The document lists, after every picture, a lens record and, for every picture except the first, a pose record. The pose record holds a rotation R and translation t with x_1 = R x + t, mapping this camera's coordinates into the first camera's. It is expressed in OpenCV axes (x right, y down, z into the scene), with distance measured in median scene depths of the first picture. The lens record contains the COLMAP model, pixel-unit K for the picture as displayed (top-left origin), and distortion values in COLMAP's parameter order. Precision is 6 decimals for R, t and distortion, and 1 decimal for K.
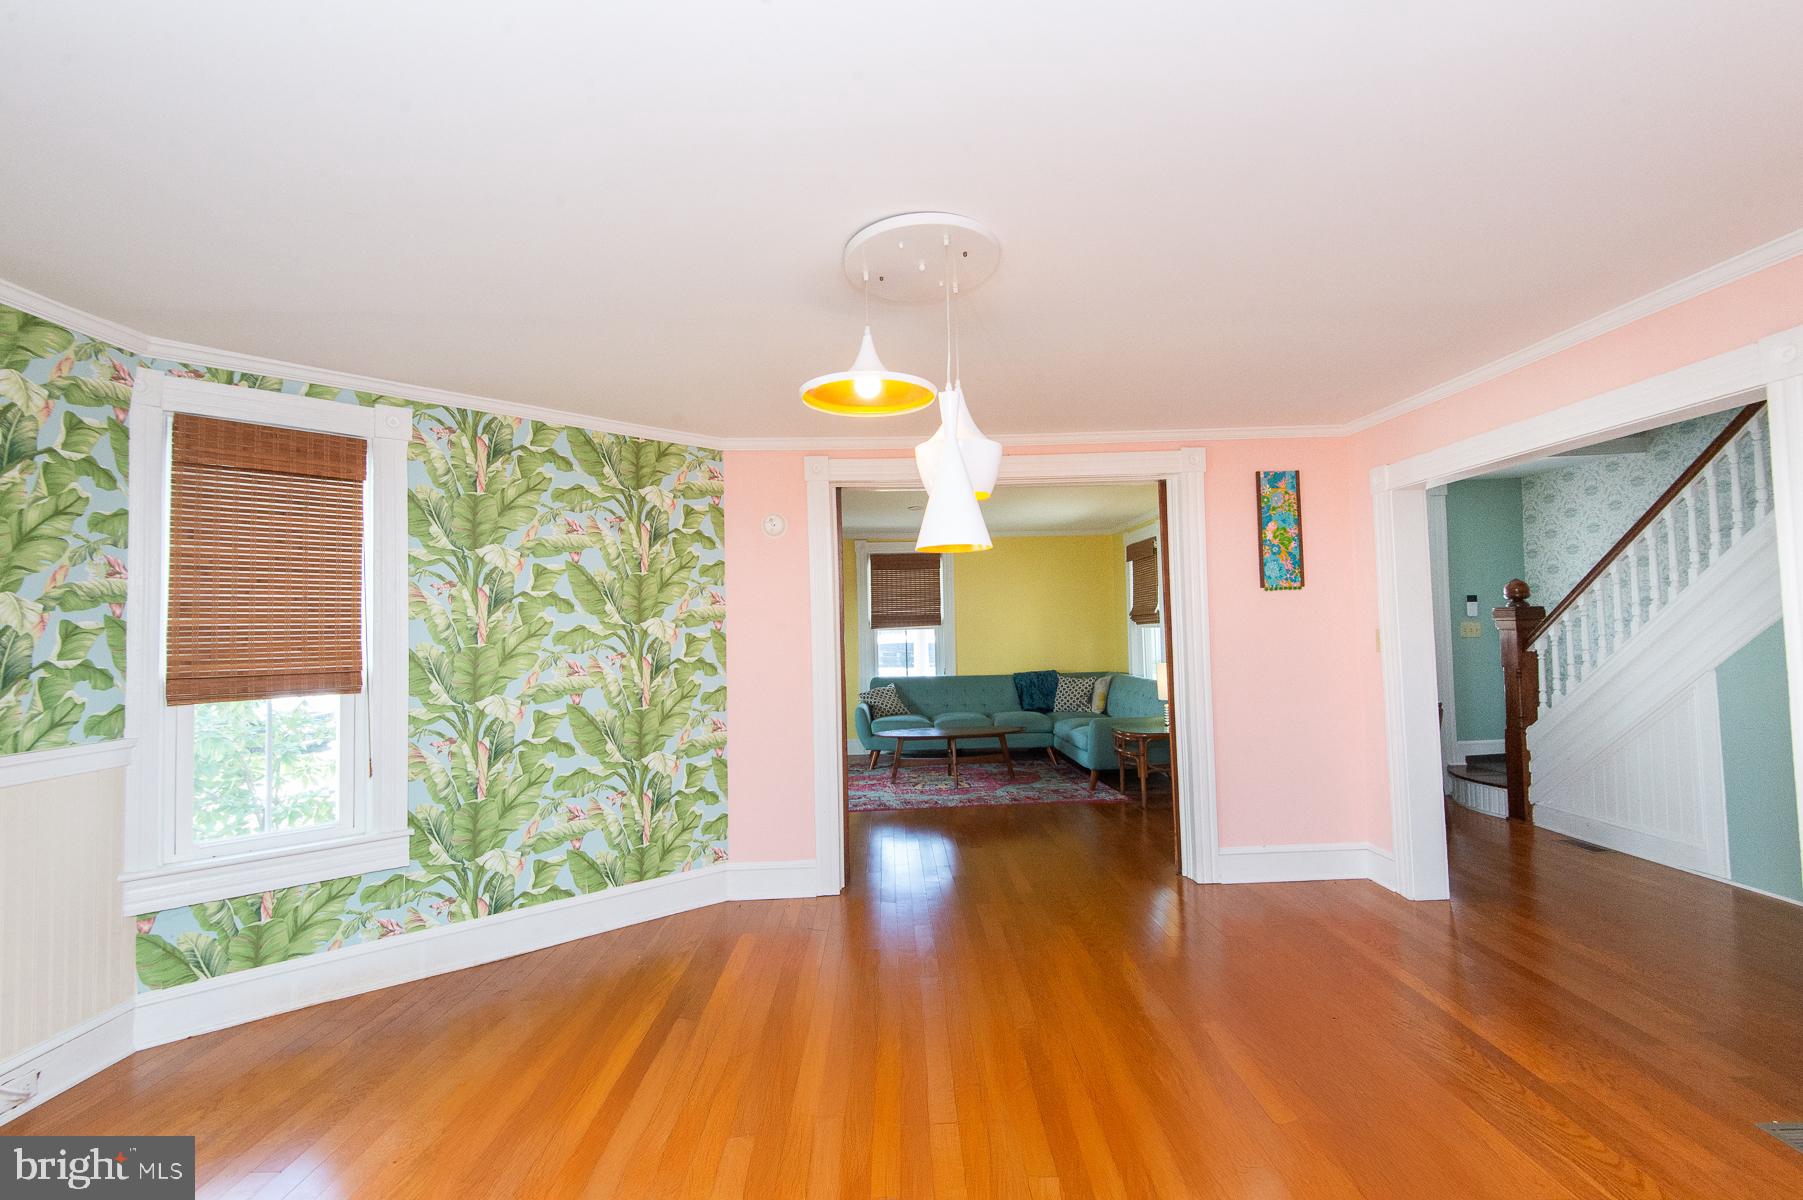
lens RADIAL K [[793.0, 0, 901.2], [0, 793.0, 592.9], [0, 0, 1]] dist [0.022005, -0.019157]
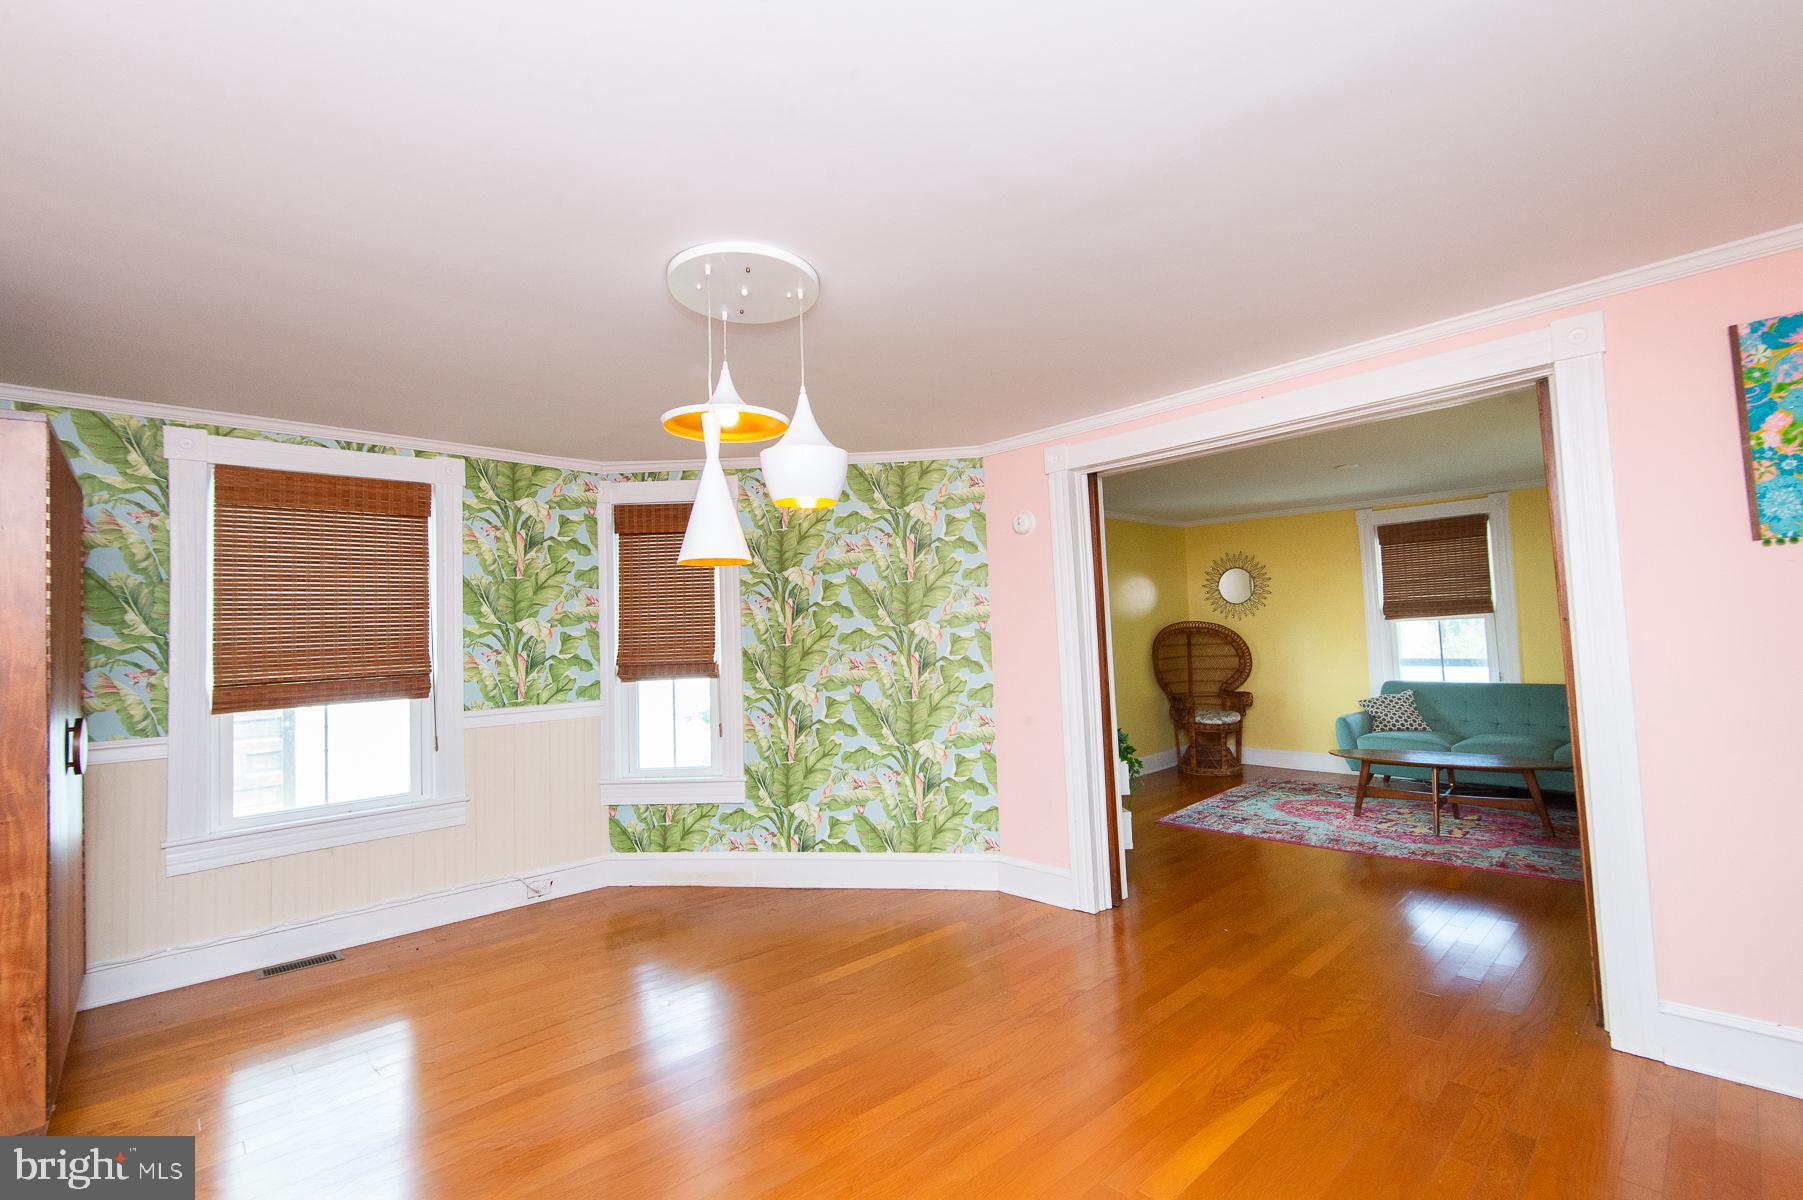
lens RADIAL K [[792.5, 0, 899.1], [0, 792.5, 593.6], [0, 0, 1]] dist [0.036622, -0.021948]
pose [[0.669252, -0.043202, -0.741779, 0.561652], [0.053265, 0.998529, -0.010098, 0.004744], [0.741124, -0.032753, 0.670569, 0.258663]]
